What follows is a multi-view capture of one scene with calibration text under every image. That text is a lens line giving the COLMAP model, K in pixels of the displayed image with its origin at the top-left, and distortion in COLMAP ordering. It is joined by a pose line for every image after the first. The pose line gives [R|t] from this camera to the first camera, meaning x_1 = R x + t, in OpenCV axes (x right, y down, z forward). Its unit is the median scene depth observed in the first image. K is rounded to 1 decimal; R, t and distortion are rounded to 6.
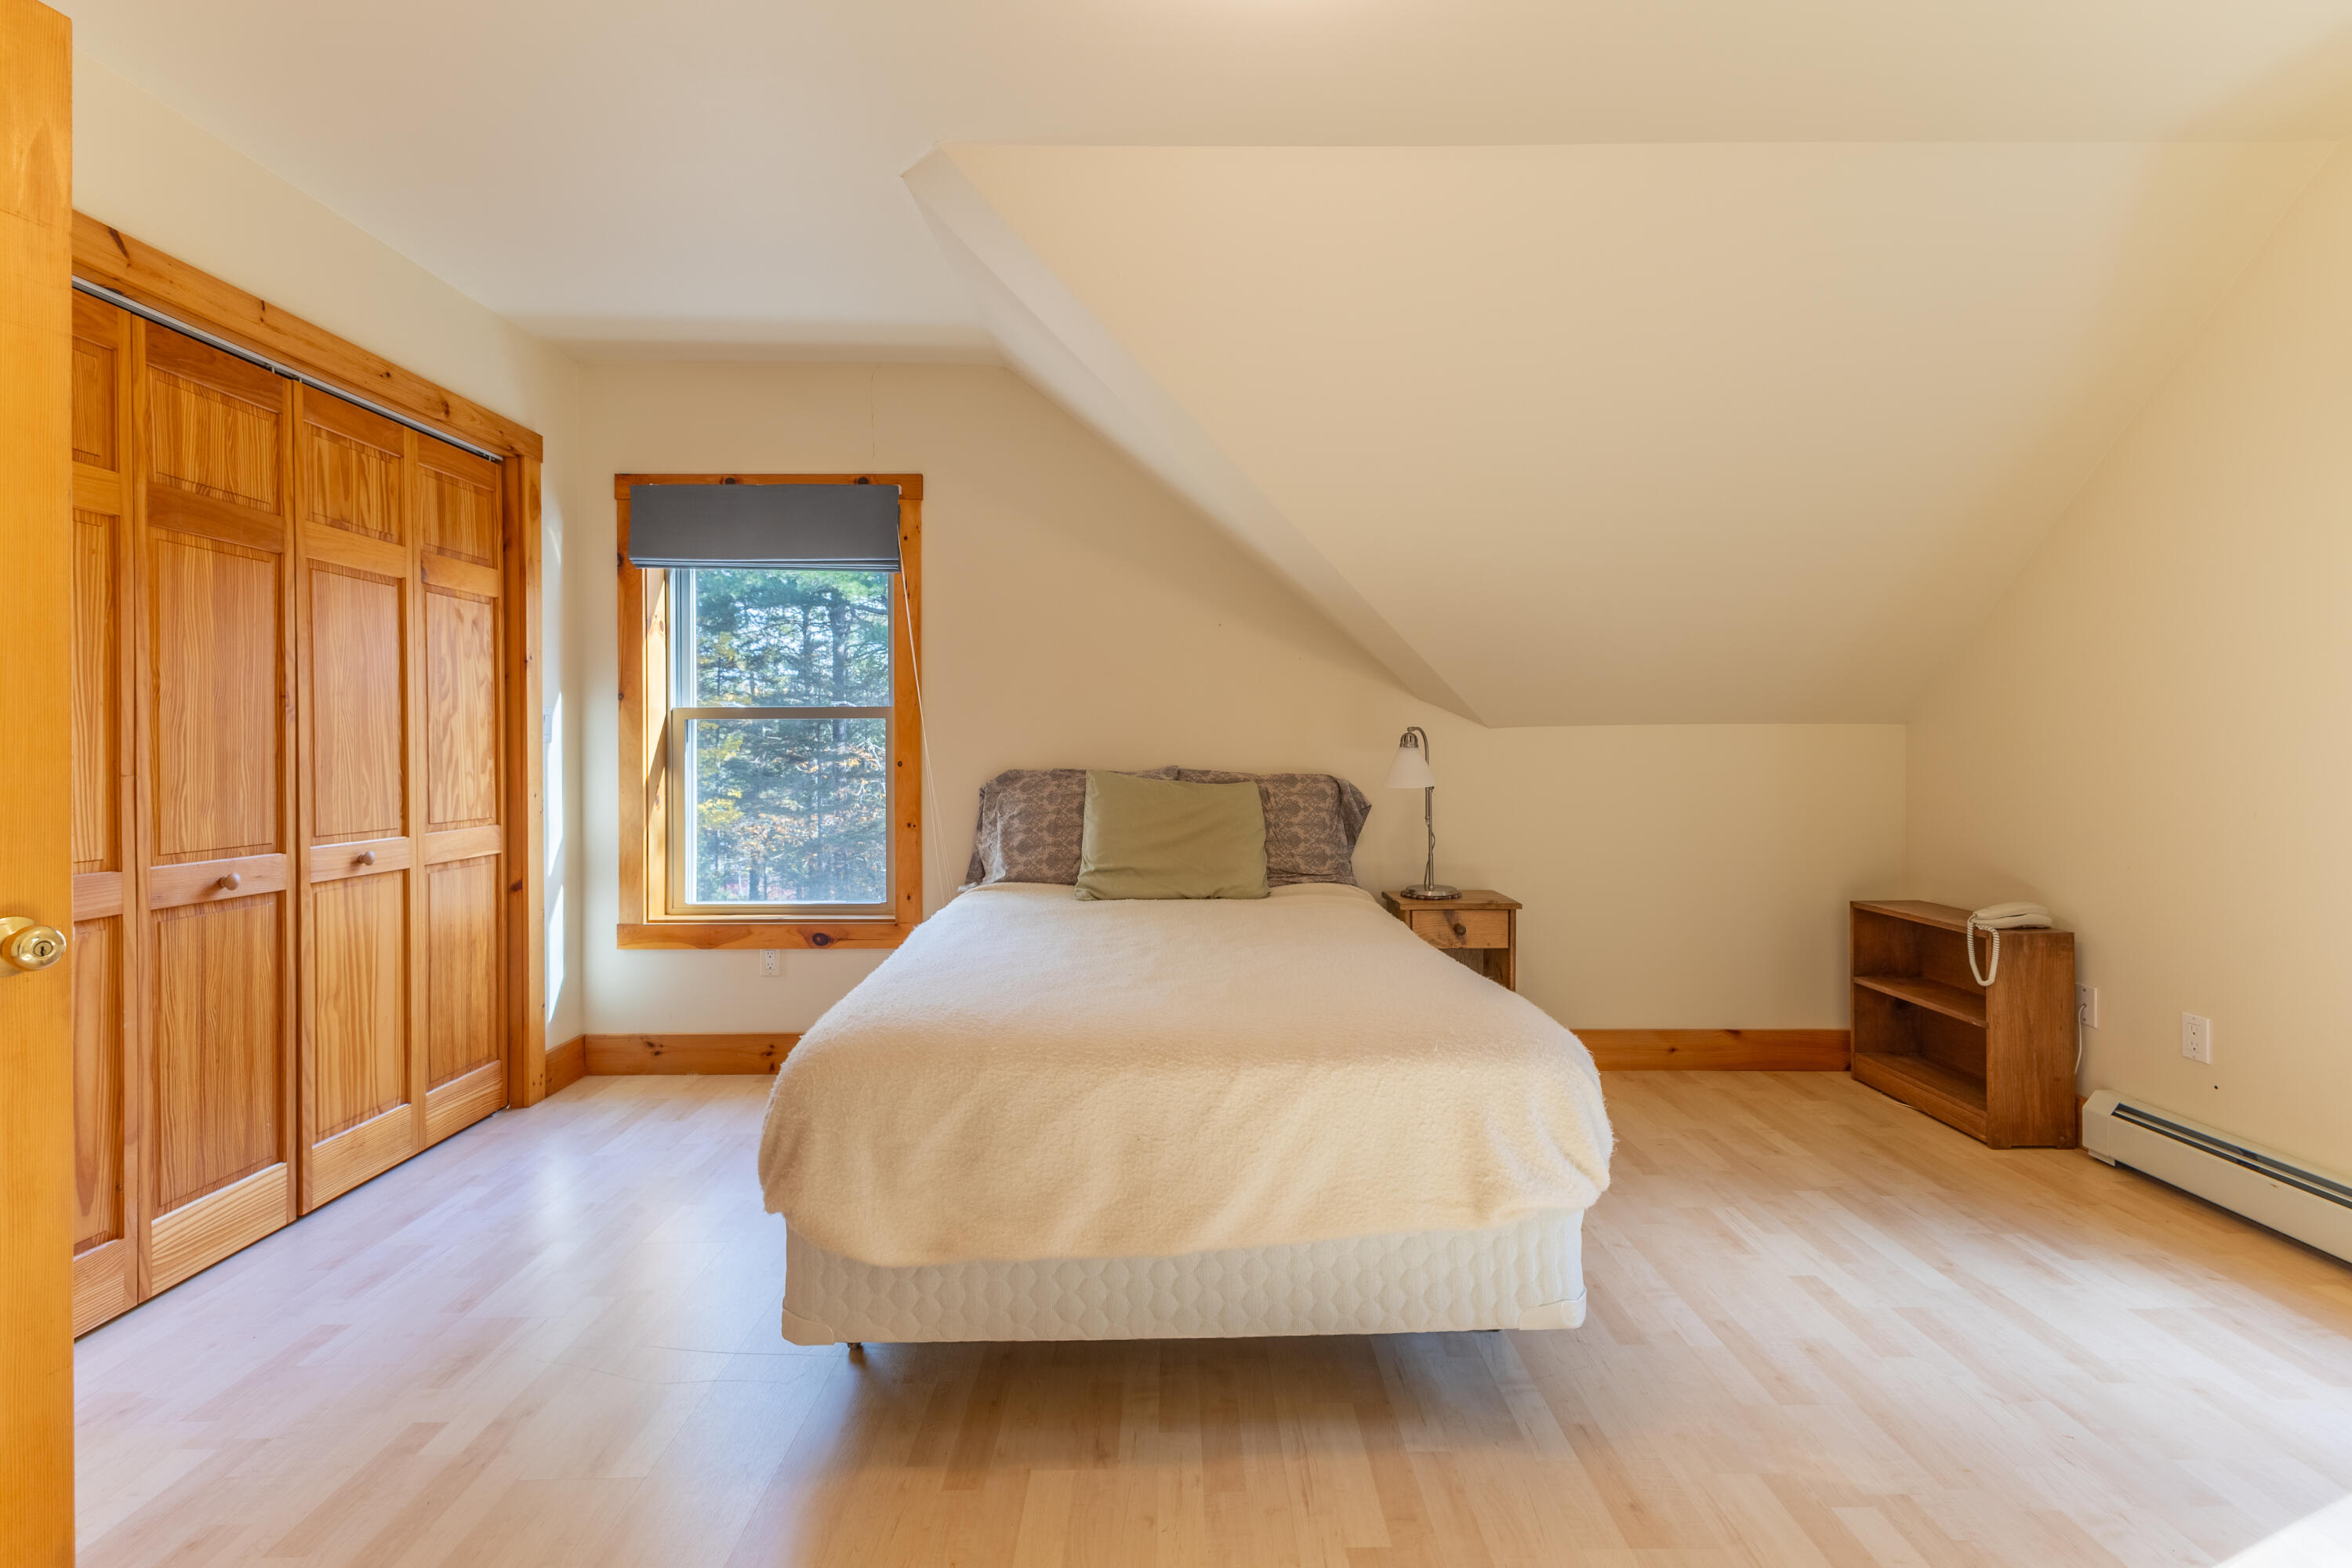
lens RADIAL K [[1012.4, 0, 1182.4], [0, 1012.4, 755.0], [0, 0, 1]] dist [0.011920, -0.003583]
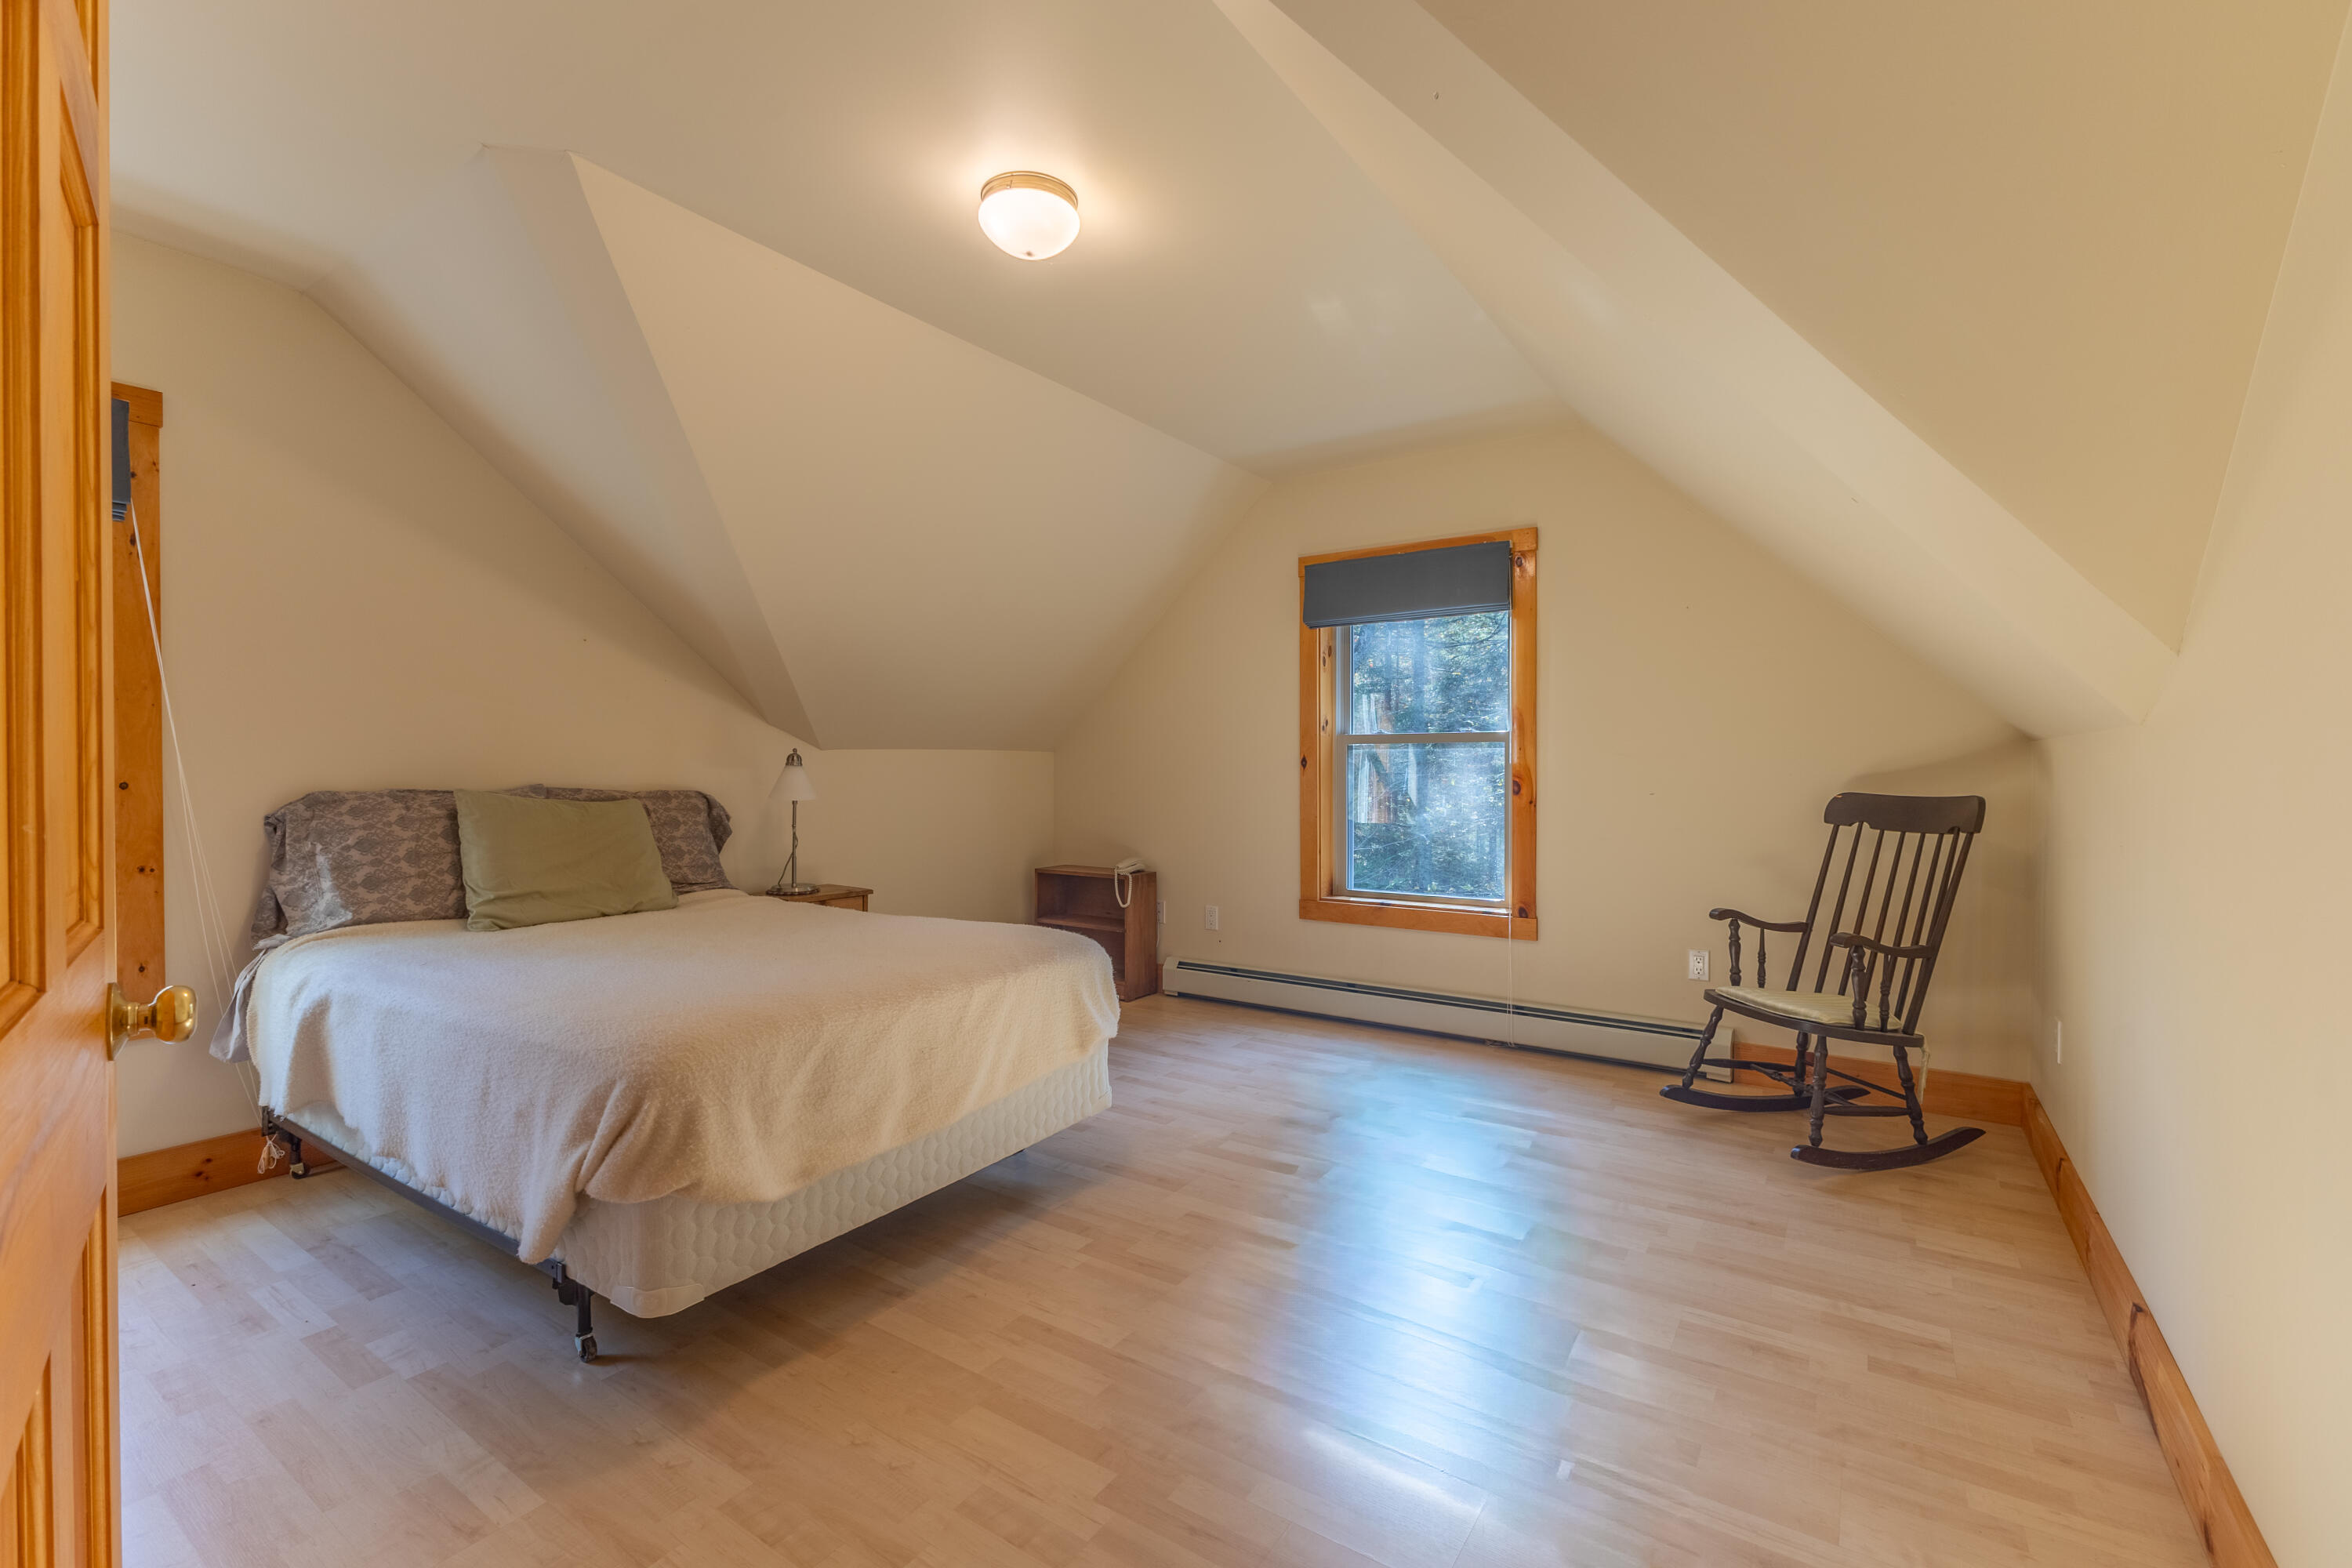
lens RADIAL K [[1012.4, 0, 1181.5], [0, 1012.4, 778.1], [0, 0, 1]] dist [0.011920, -0.003583]
pose [[0.569843, -0.006505, 0.821728, -0.505936], [0.002802, 0.999978, 0.005973, 0.001510], [-0.821749, -0.001101, 0.569848, -0.035144]]
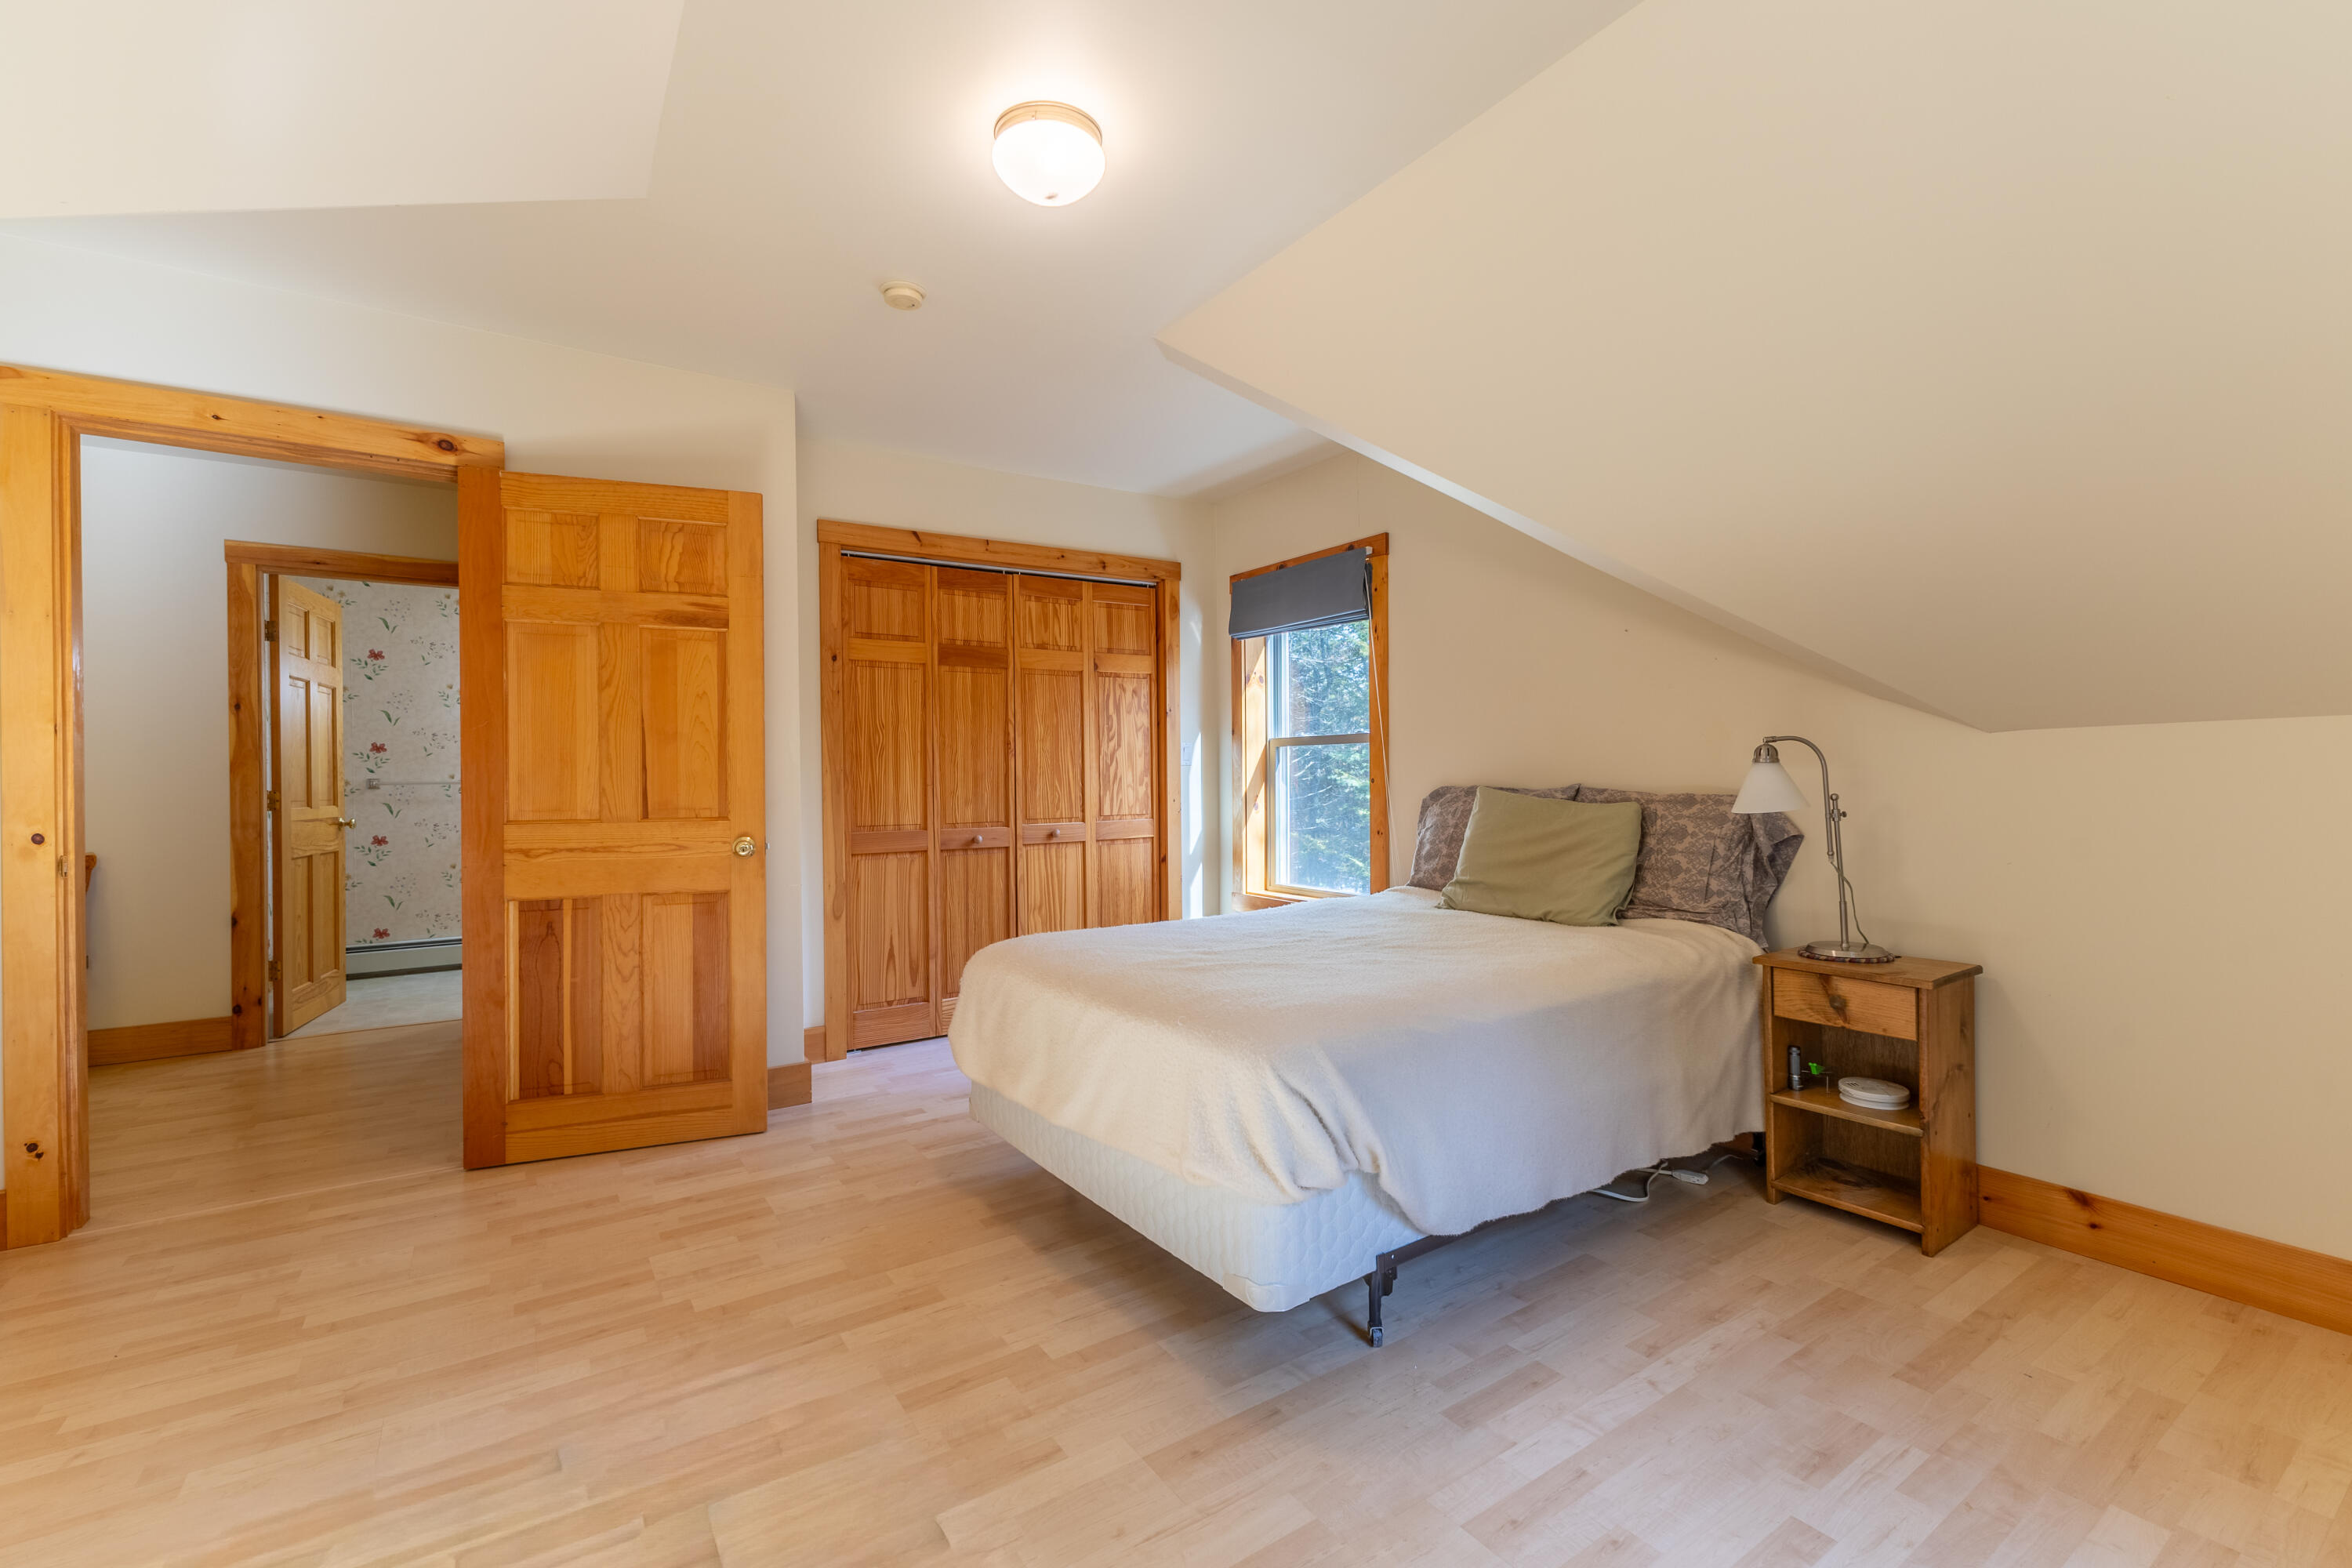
lens RADIAL K [[1012.4, 0, 1199.1], [0, 1012.4, 779.2], [0, 0, 1]] dist [0.011920, -0.003583]
pose [[0.556545, 0.002536, -0.830813, 0.670647], [0.005923, 0.999958, 0.007020, -0.002667], [0.830796, -0.008828, 0.556507, 0.193272]]
